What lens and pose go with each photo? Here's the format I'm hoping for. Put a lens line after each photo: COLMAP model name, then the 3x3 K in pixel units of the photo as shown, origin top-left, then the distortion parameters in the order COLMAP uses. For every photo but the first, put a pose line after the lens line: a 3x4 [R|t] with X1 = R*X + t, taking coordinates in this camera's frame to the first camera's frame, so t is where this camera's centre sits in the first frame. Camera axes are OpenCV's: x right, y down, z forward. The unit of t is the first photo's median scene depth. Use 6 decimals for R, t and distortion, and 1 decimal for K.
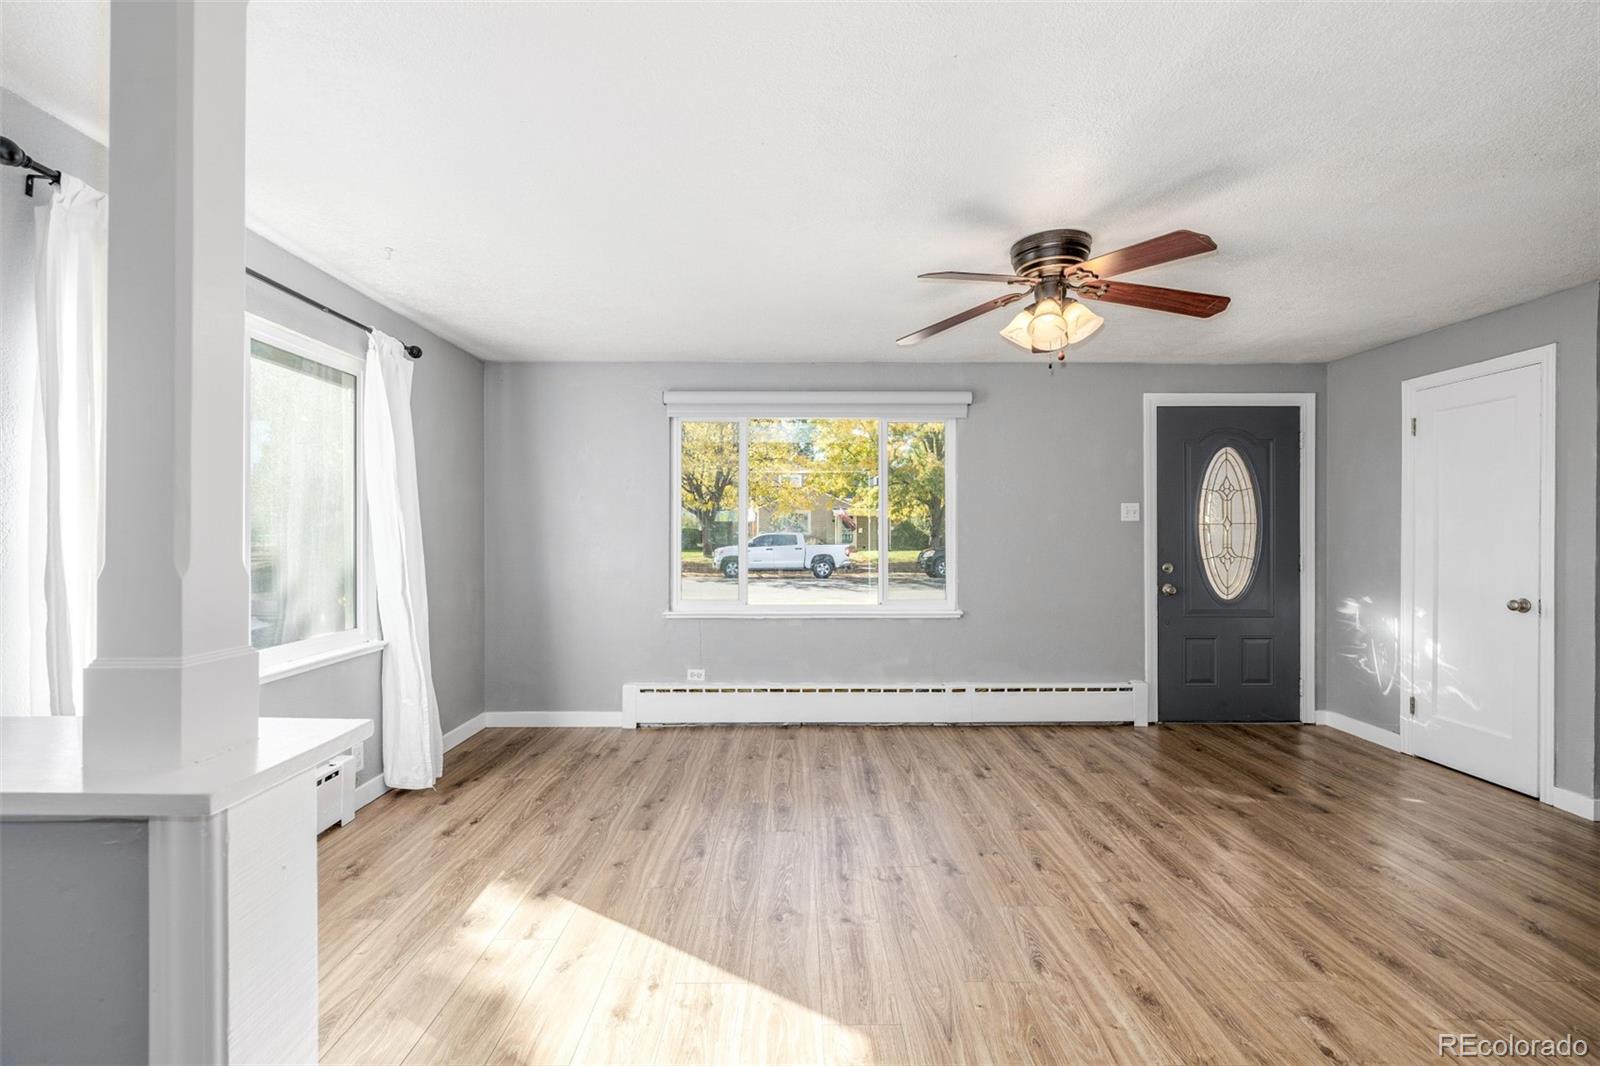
lens RADIAL K [[671.9, 0, 790.8], [0, 671.9, 531.7], [0, 0, 1]] dist [0.002561, -0.000668]
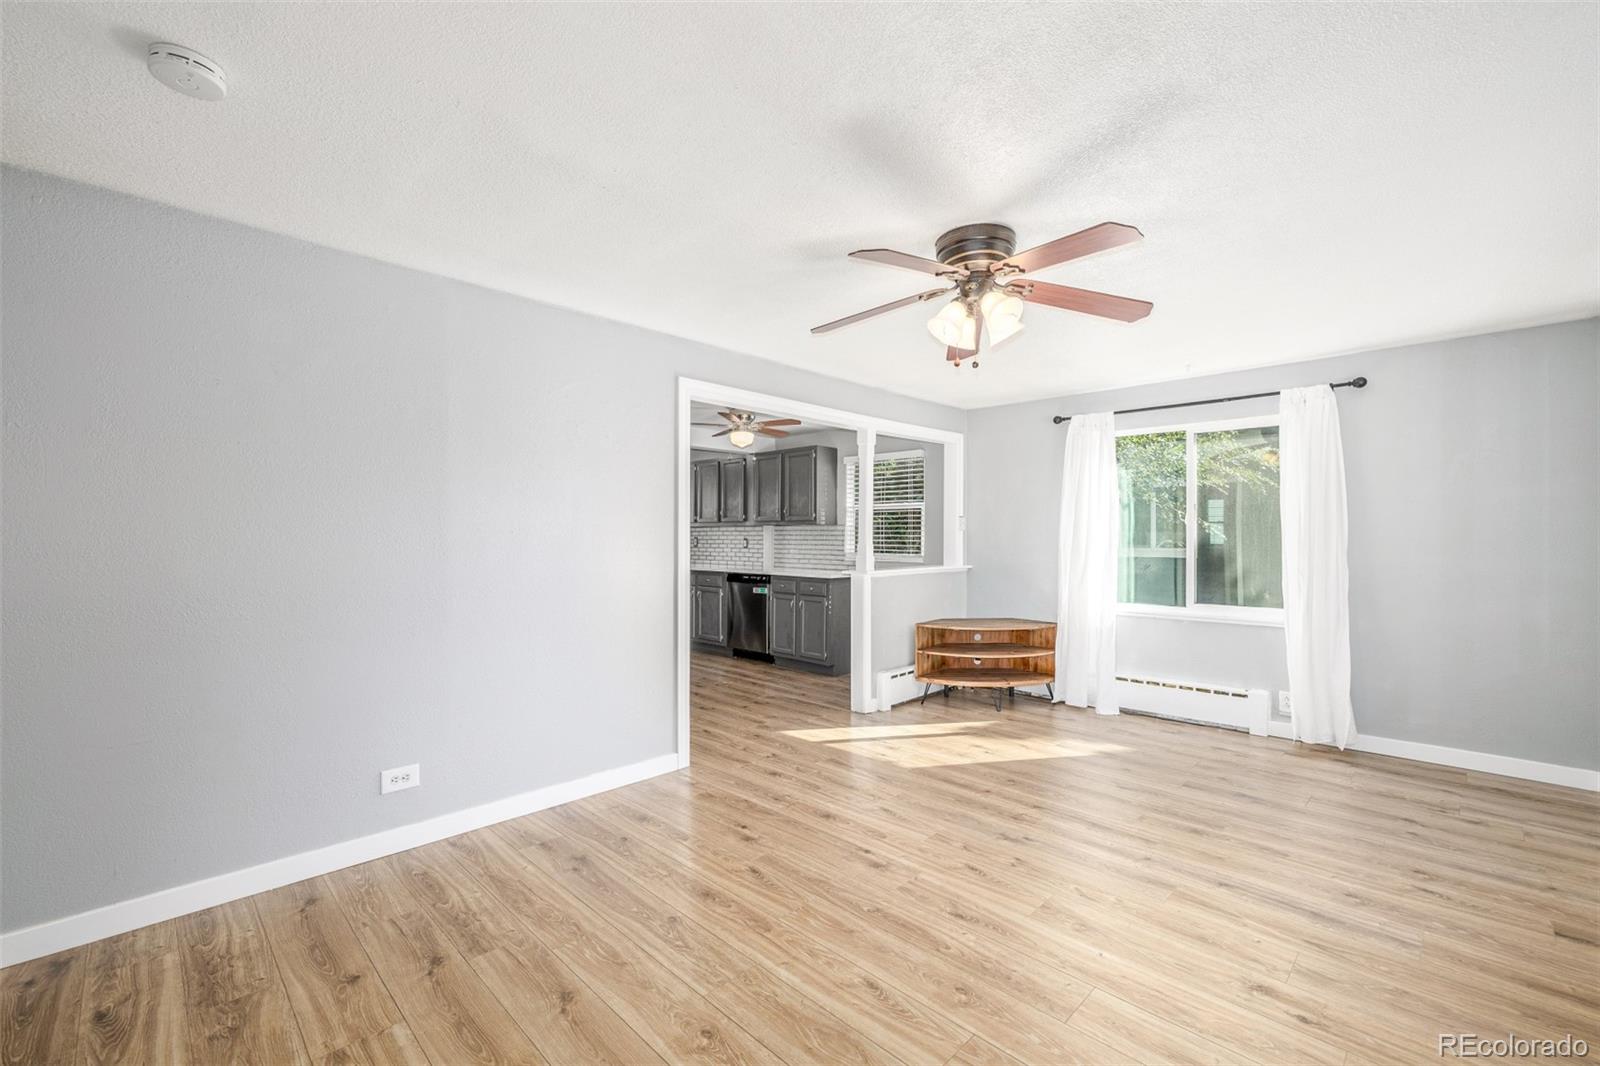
lens RADIAL K [[671.9, 0, 796.6], [0, 671.9, 508.3], [0, 0, 1]] dist [0.002561, -0.000668]
pose [[-0.704607, -0.031086, -0.708917, 0.759471], [0.001002, 0.998995, -0.044802, 0.000210], [0.709597, -0.032278, -0.703868, 0.909148]]
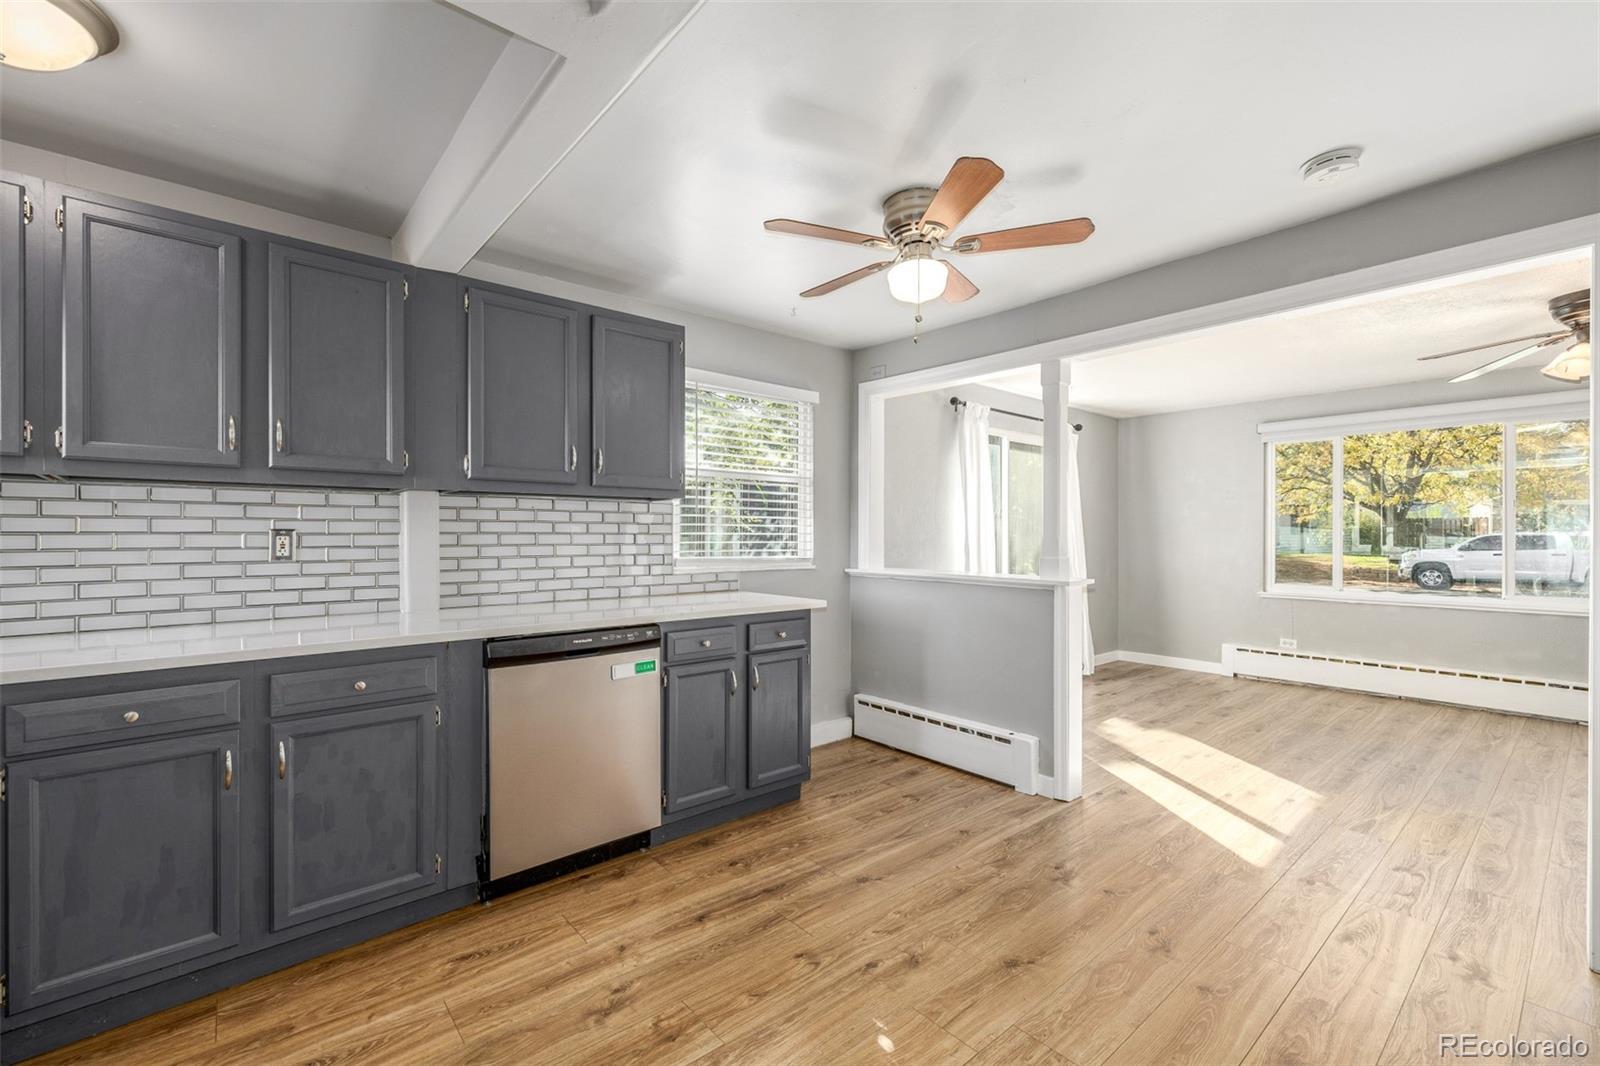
lens RADIAL K [[671.9, 0, 797.9], [0, 671.9, 530.5], [0, 0, 1]] dist [0.002561, -0.000668]
pose [[0.646238, -0.006557, -0.763107, 0.233307], [0.003365, 0.999978, -0.005742, 0.005487], [0.763128, 0.001142, 0.646246, -0.529518]]
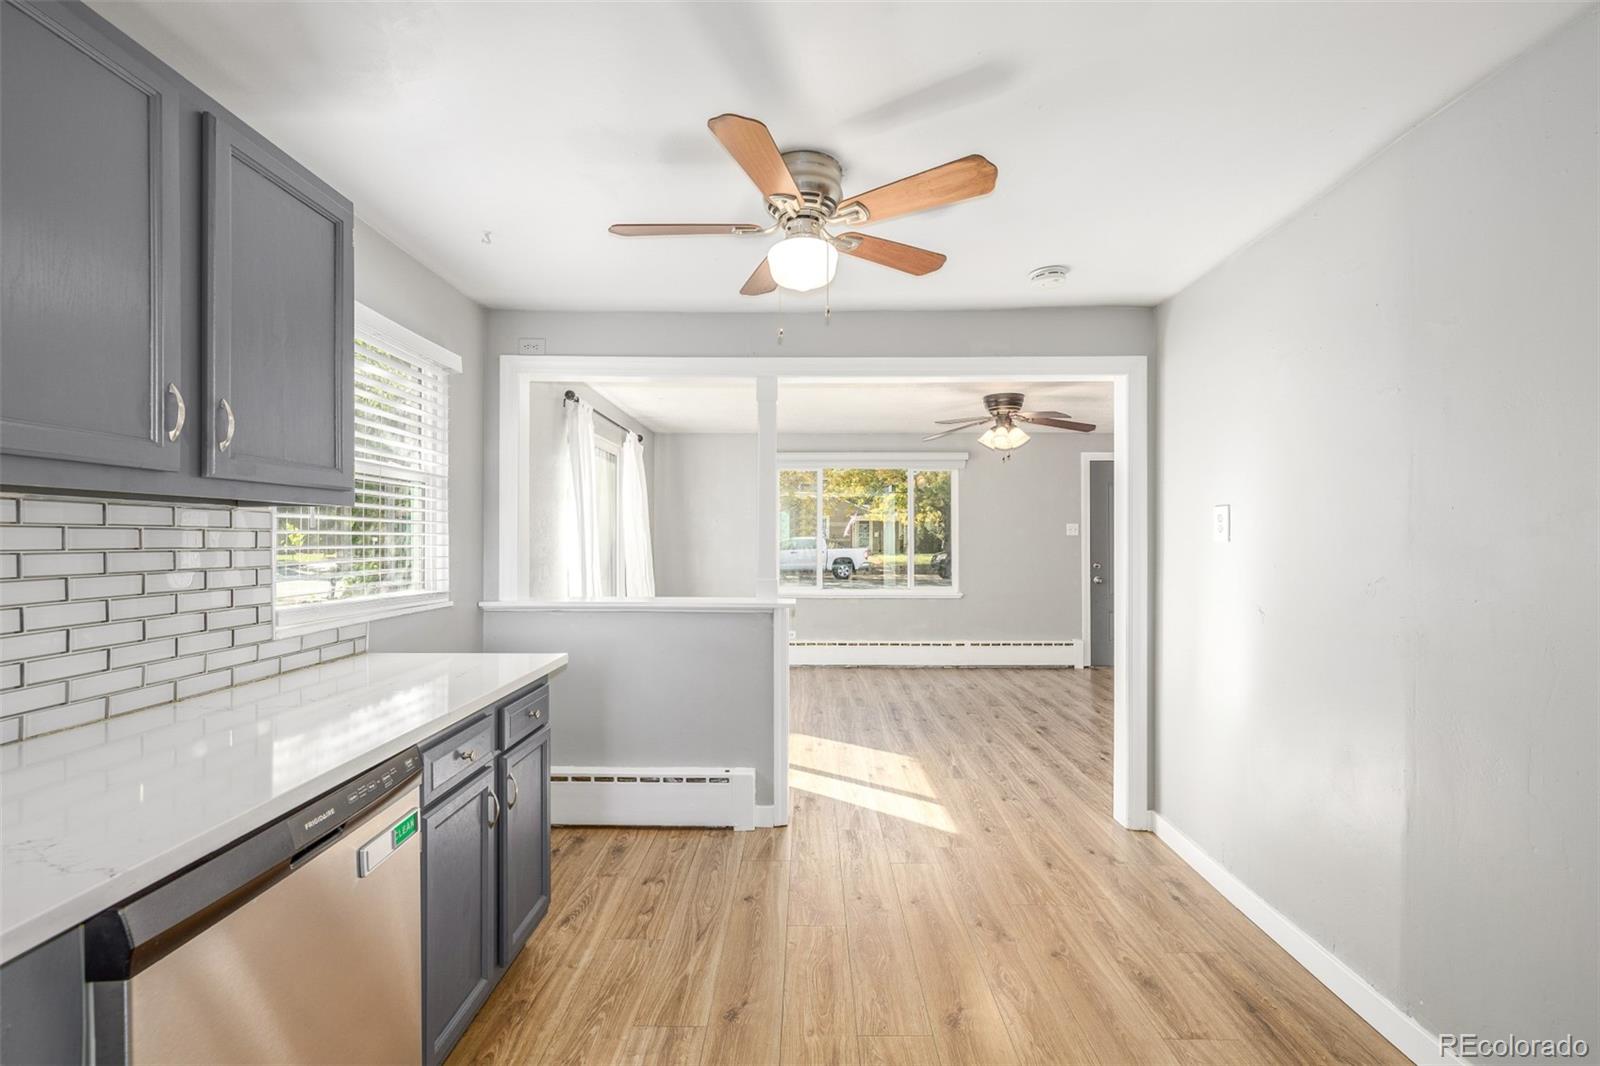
lens RADIAL K [[671.9, 0, 790.9], [0, 671.9, 536.9], [0, 0, 1]] dist [0.002561, -0.000668]
pose [[0.999852, 0.001921, -0.017124, -0.114309], [-0.001871, 0.999994, 0.002912, -0.016461], [0.017130, -0.002880, 0.999849, -0.558744]]
